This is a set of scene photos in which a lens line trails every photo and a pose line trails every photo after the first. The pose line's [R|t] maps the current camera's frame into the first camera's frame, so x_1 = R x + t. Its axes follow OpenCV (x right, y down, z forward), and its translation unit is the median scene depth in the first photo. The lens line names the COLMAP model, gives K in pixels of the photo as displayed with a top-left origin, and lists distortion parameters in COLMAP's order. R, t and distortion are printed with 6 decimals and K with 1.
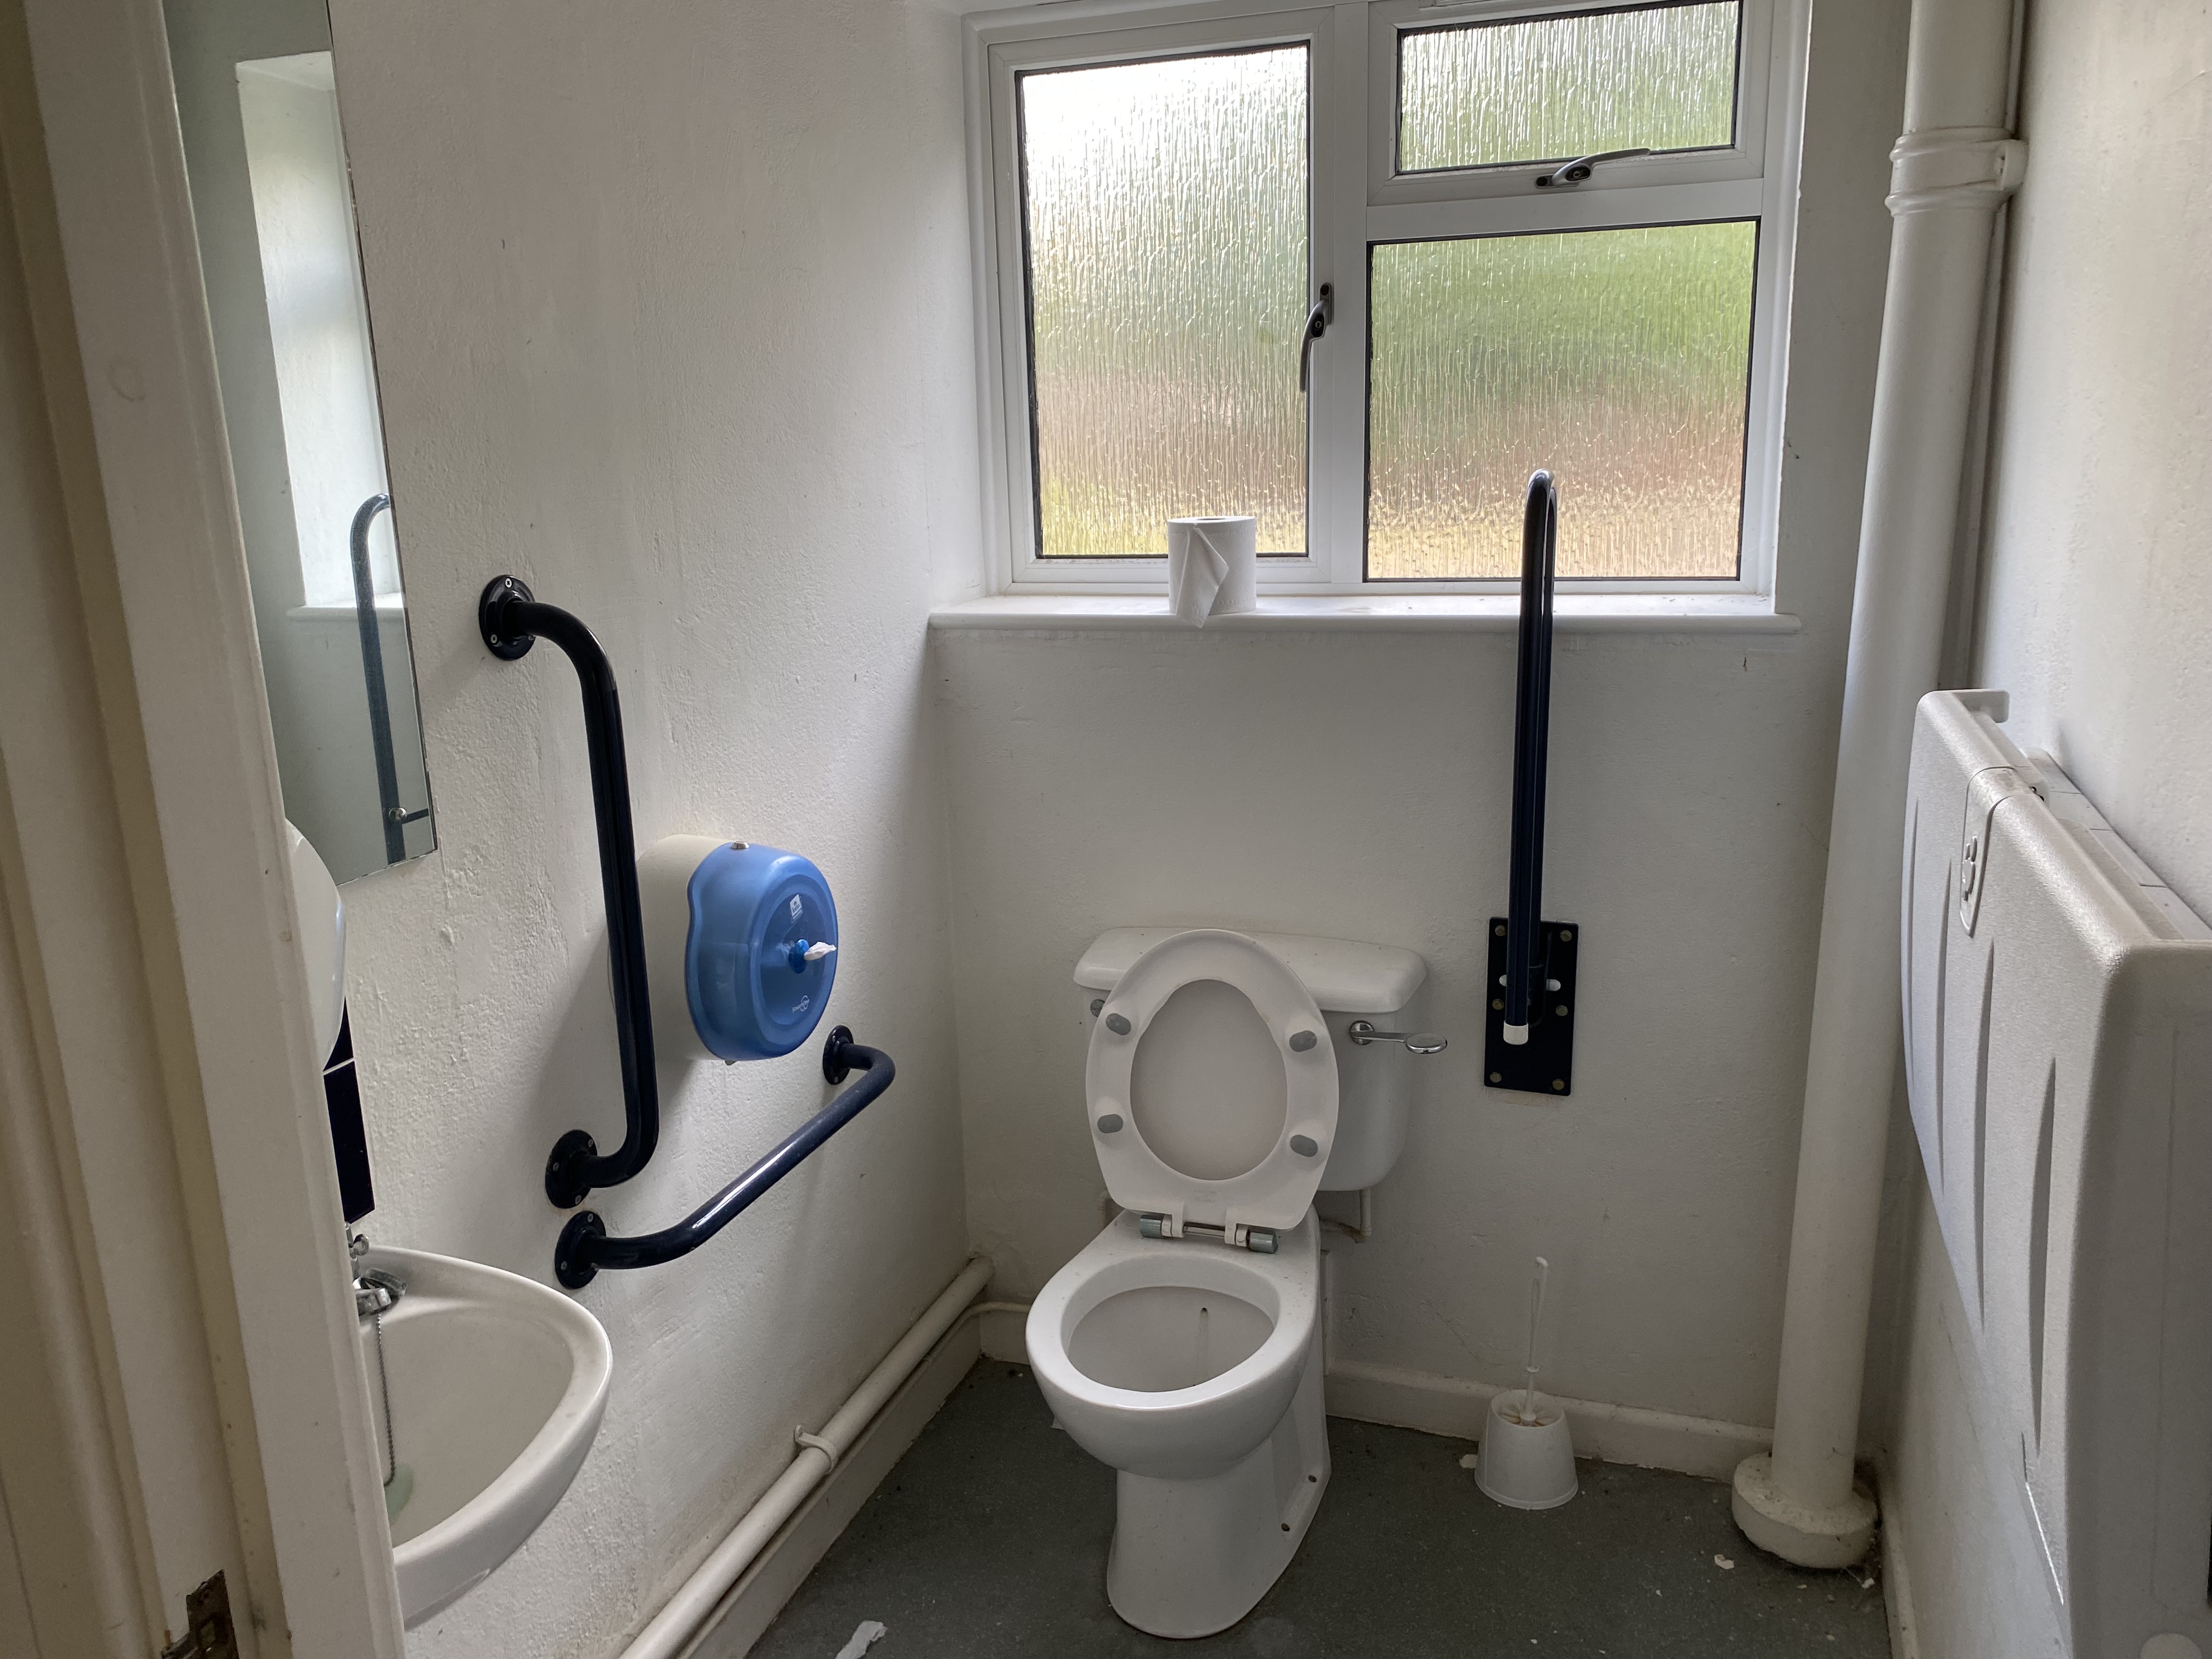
lens RADIAL K [[1681.2, 0, 1100.6], [0, 1681.2, 841.6], [0, 0, 1]] dist [0.056022, -0.059294]
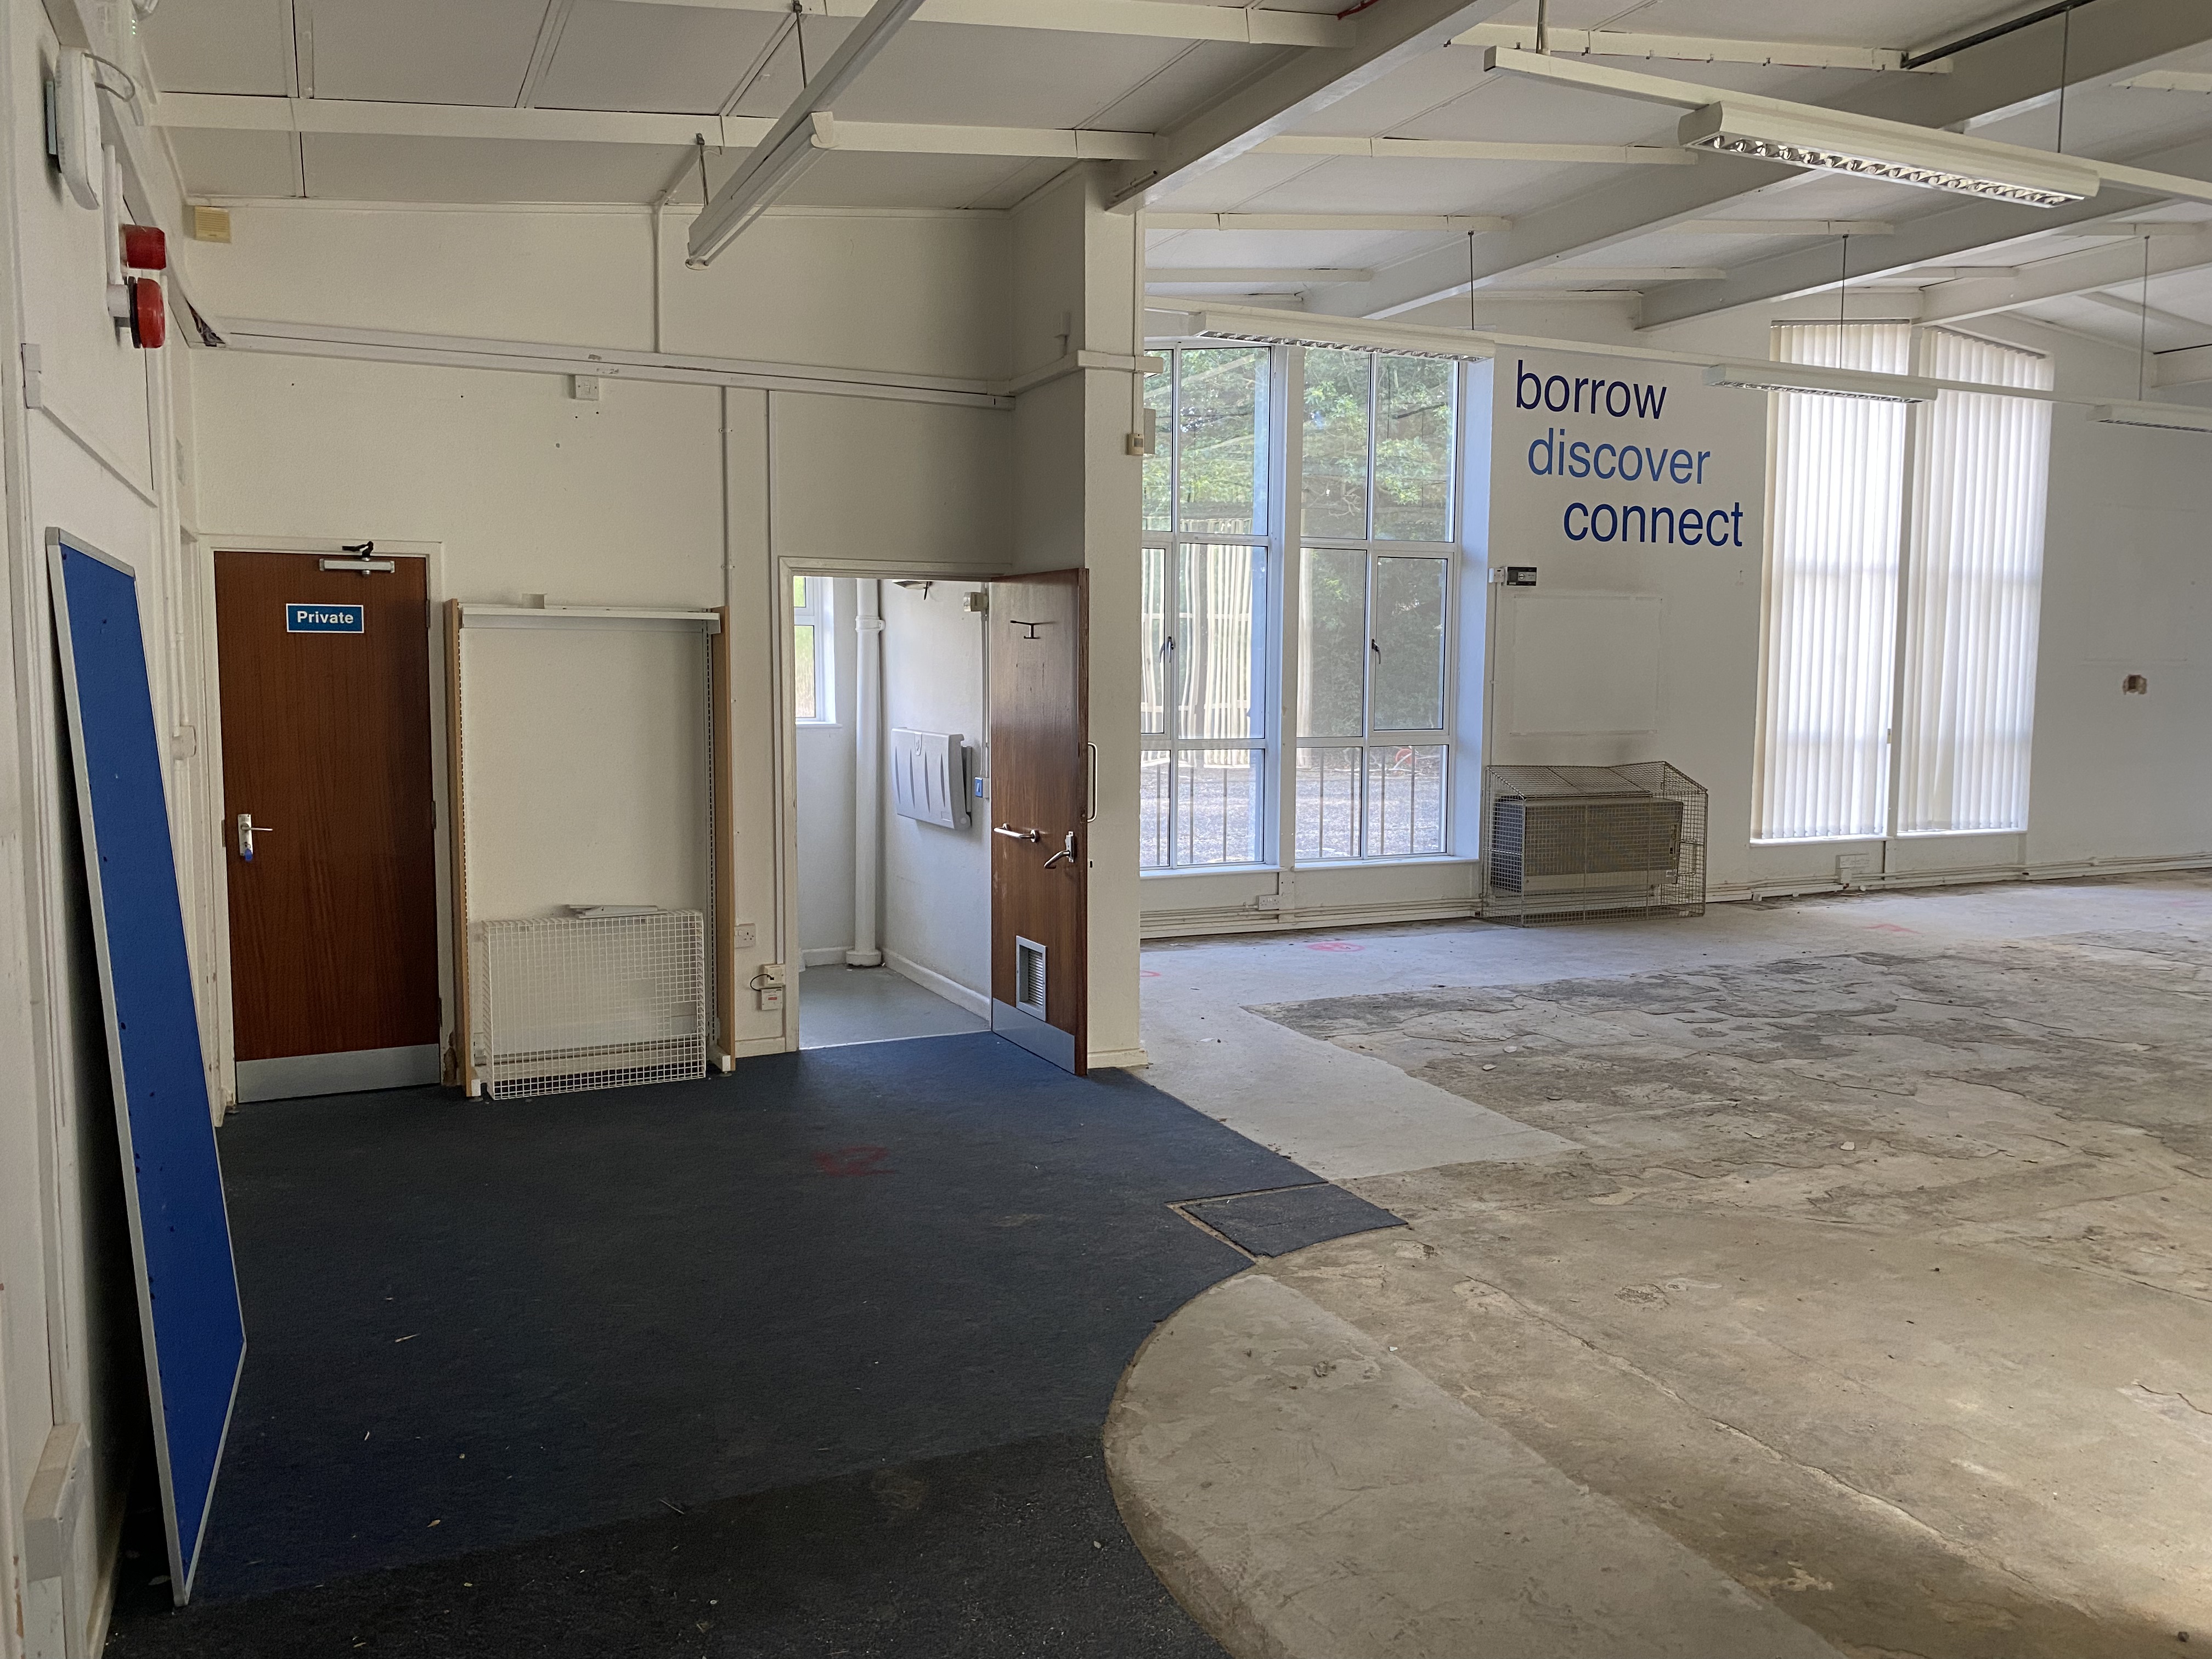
lens RADIAL K [[1681.2, 0, 1125.7], [0, 1681.2, 811.7], [0, 0, 1]] dist [0.056022, -0.059294]
pose [[0.713133, -0.028238, 0.700460, -1.798844], [0.145237, 0.983461, -0.108218, 0.565552], [-0.685819, 0.178907, 0.705440, -2.110902]]
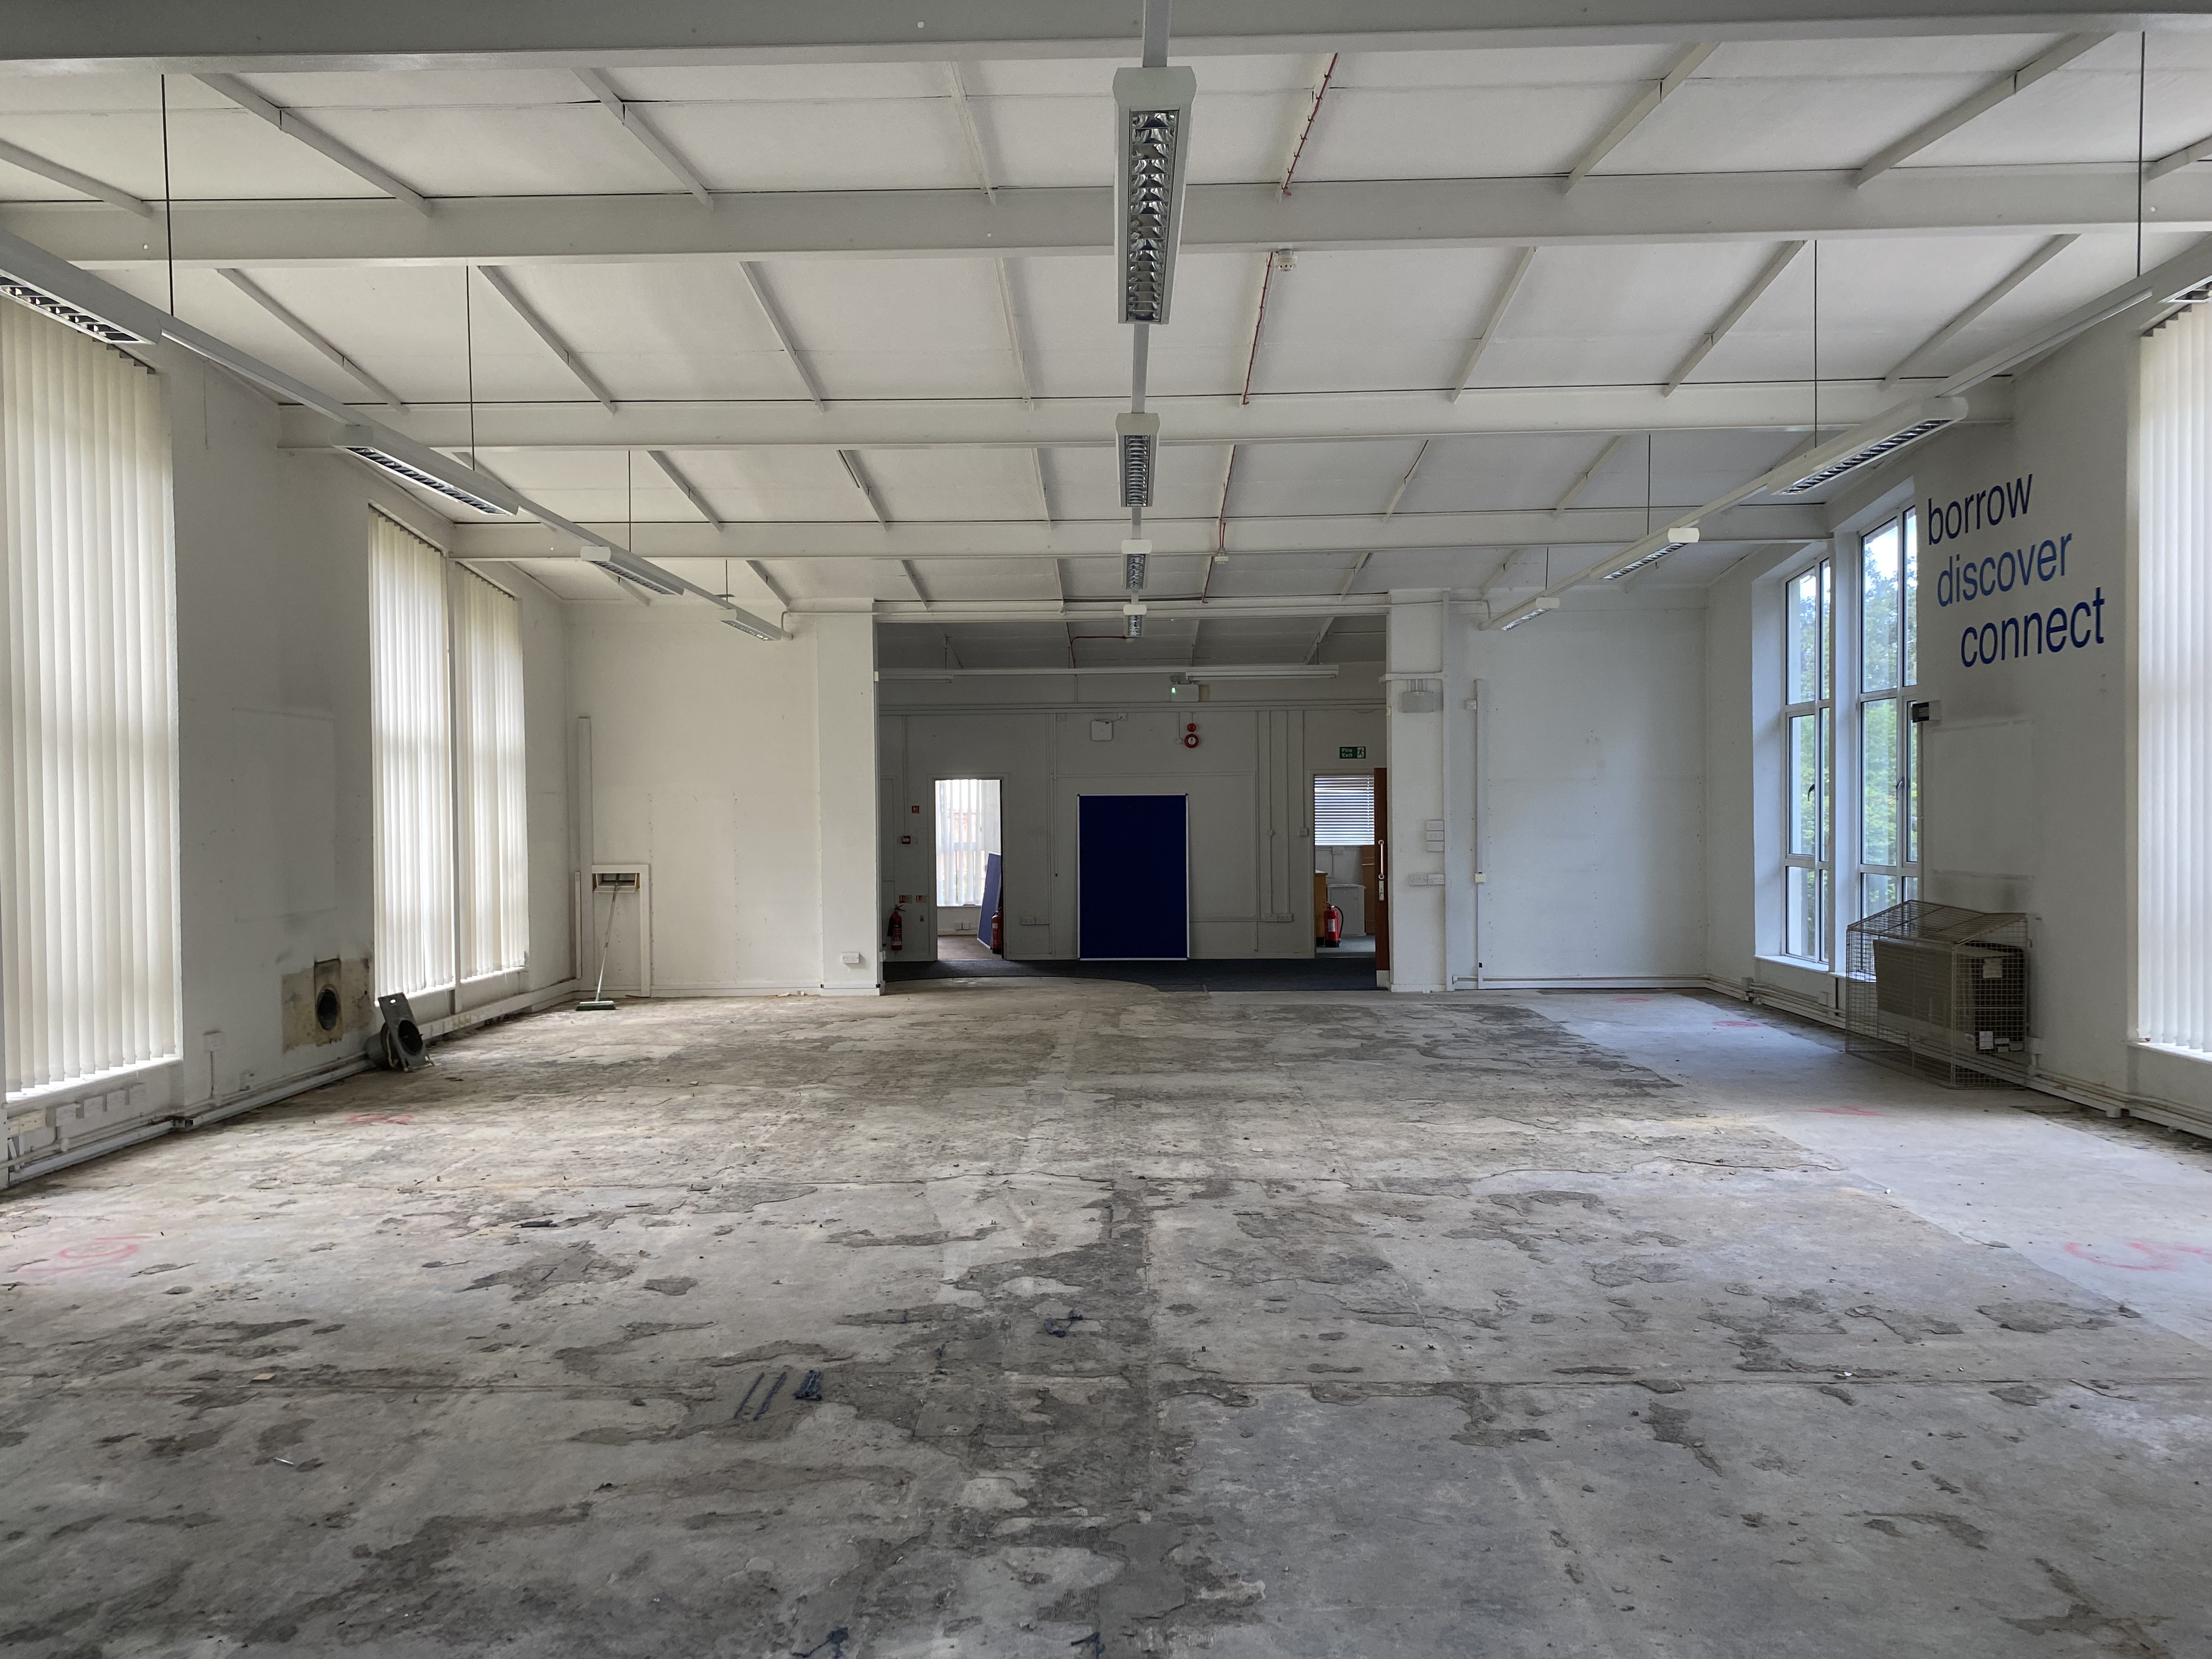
lens RADIAL K [[1681.2, 0, 1092.7], [0, 1681.2, 839.0], [0, 0, 1]] dist [0.056022, -0.059294]
pose [[0.313896, 0.039599, -0.948631, 5.682827], [-0.227864, 0.973072, -0.034780, 0.599265], [0.921709, 0.227076, 0.314467, -3.136872]]
